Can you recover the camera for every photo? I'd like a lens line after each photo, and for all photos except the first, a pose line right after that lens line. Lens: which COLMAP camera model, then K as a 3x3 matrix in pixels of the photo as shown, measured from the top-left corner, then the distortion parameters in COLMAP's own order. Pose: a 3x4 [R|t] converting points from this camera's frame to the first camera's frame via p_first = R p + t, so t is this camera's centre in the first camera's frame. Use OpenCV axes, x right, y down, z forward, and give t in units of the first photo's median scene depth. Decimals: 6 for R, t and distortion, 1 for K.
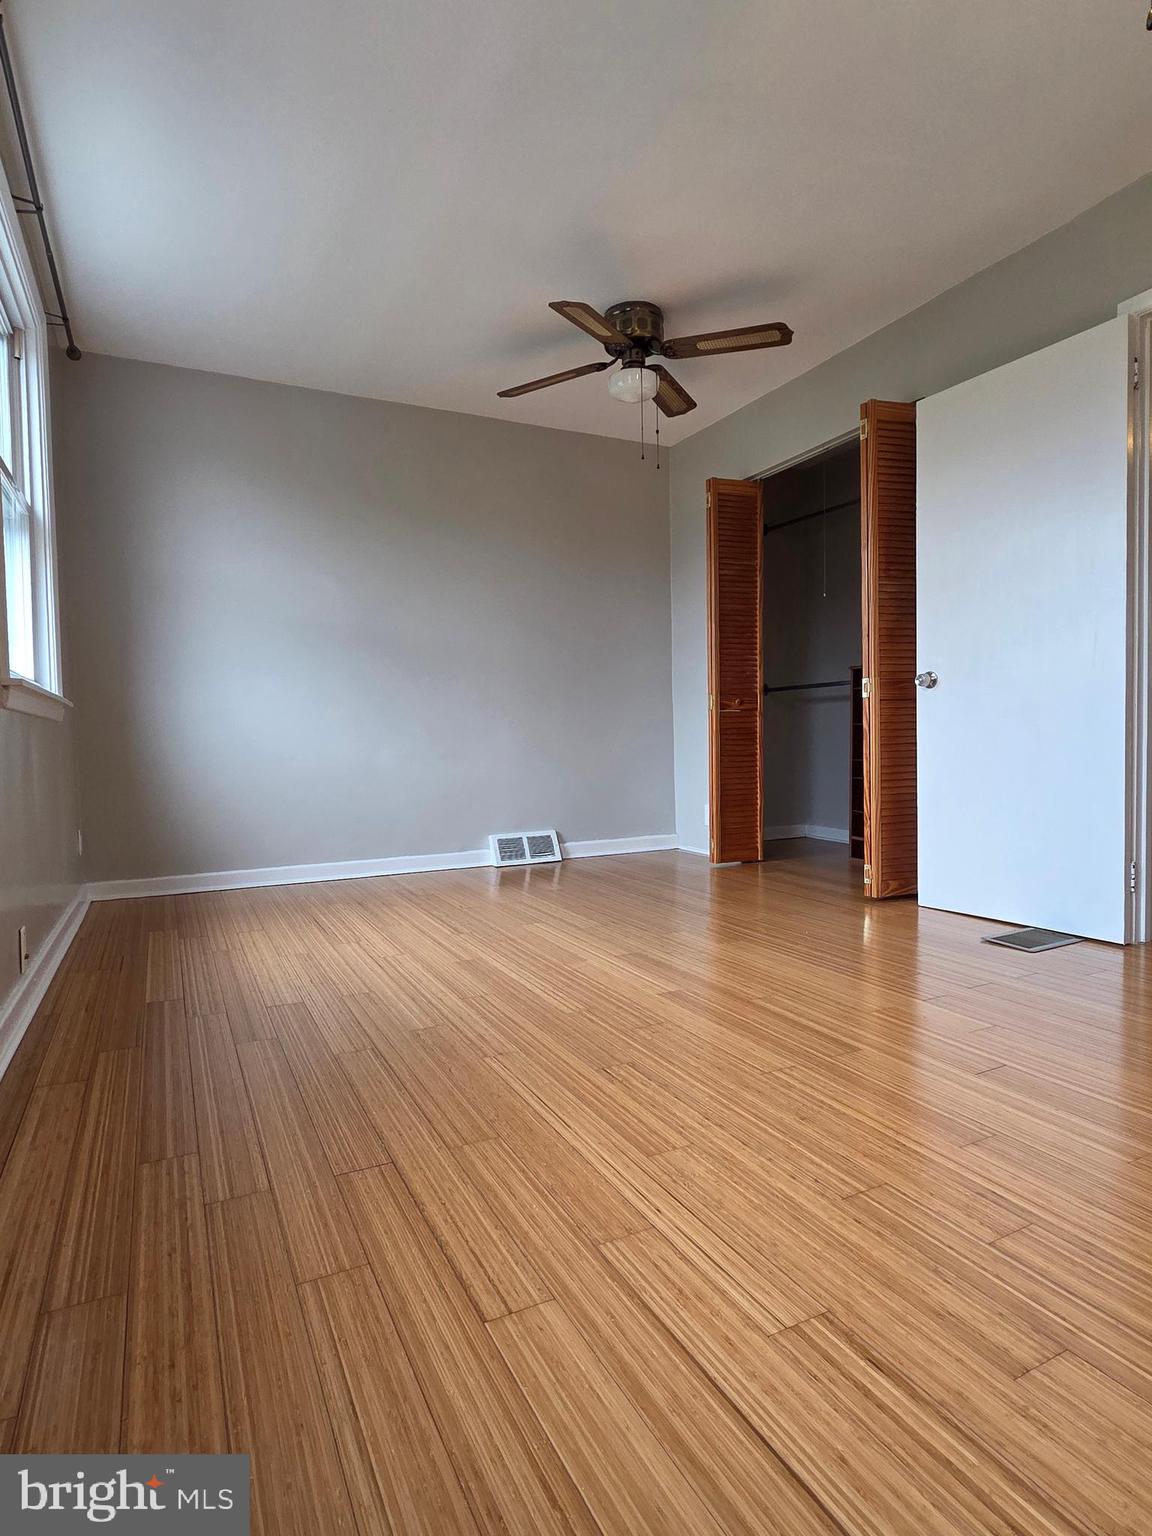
lens RADIAL K [[828.6, 0, 579.9], [0, 828.6, 768.1], [0, 0, 1]] dist [-0.000379, 0.000136]
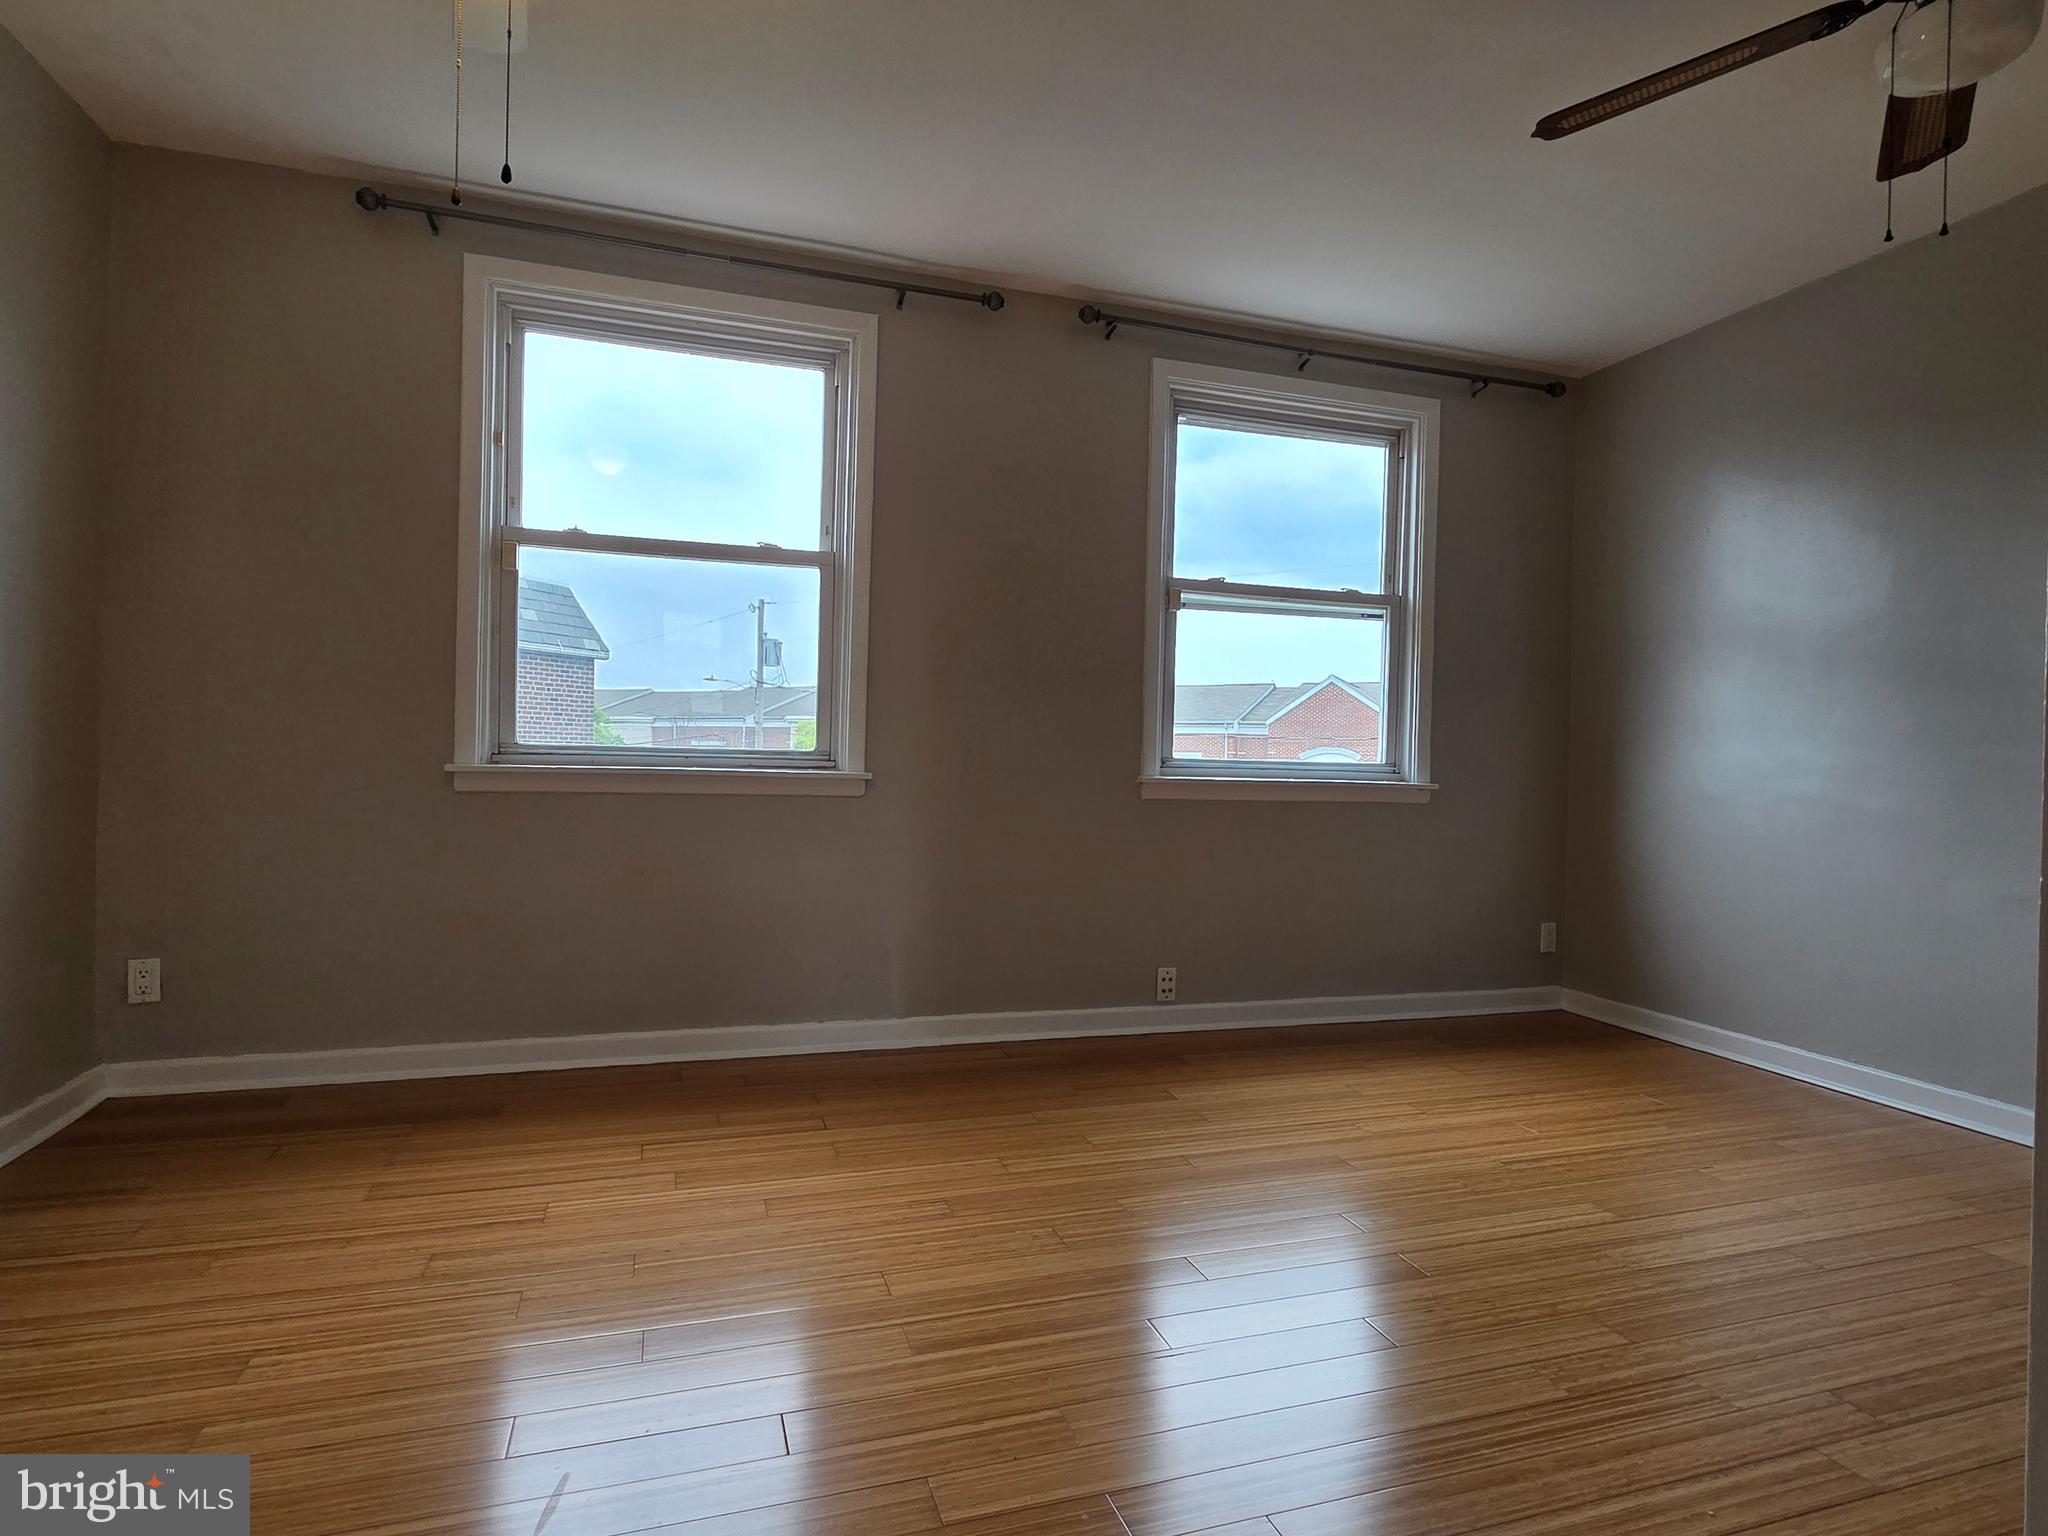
lens RADIAL K [[1104.8, 0, 1023.7], [0, 1104.8, 760.0], [0, 0, 1]] dist [-0.000379, 0.000136]
pose [[-0.164039, 0.008379, -0.986418, 1.885676], [-0.055992, 0.998273, 0.017791, -0.269249], [0.984863, 0.058150, -0.163287, 1.859374]]
